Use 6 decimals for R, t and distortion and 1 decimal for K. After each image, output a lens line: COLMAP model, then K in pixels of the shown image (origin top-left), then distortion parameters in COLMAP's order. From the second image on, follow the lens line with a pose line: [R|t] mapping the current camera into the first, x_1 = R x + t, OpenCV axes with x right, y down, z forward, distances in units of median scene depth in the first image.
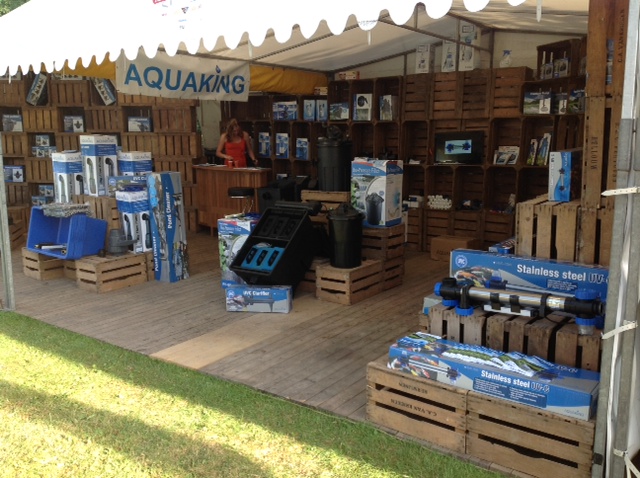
lens RADIAL K [[602.6, 0, 320.2], [0, 602.6, 237.6], [0, 0, 1]] dist [0.022689, 0.000000]
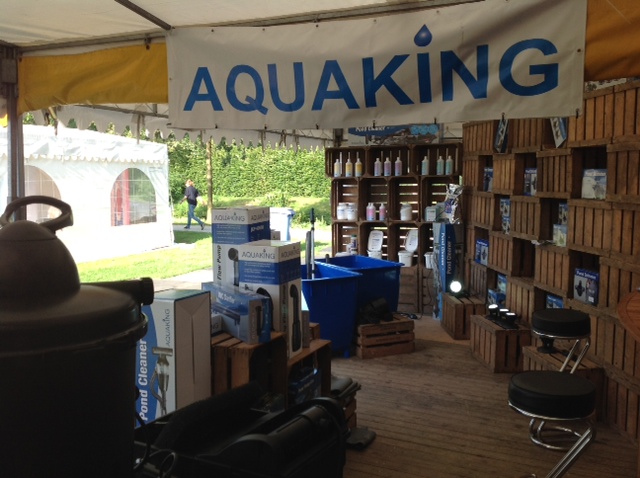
lens RADIAL K [[602.6, 0, 320.1], [0, 602.6, 240.5], [0, 0, 1]] dist [0.022689, 0.000000]
pose [[0.154059, 0.108253, -0.982114, 0.177952], [-0.179647, 0.980481, 0.079893, -0.181936], [0.971593, 0.164126, 0.170499, 0.910735]]
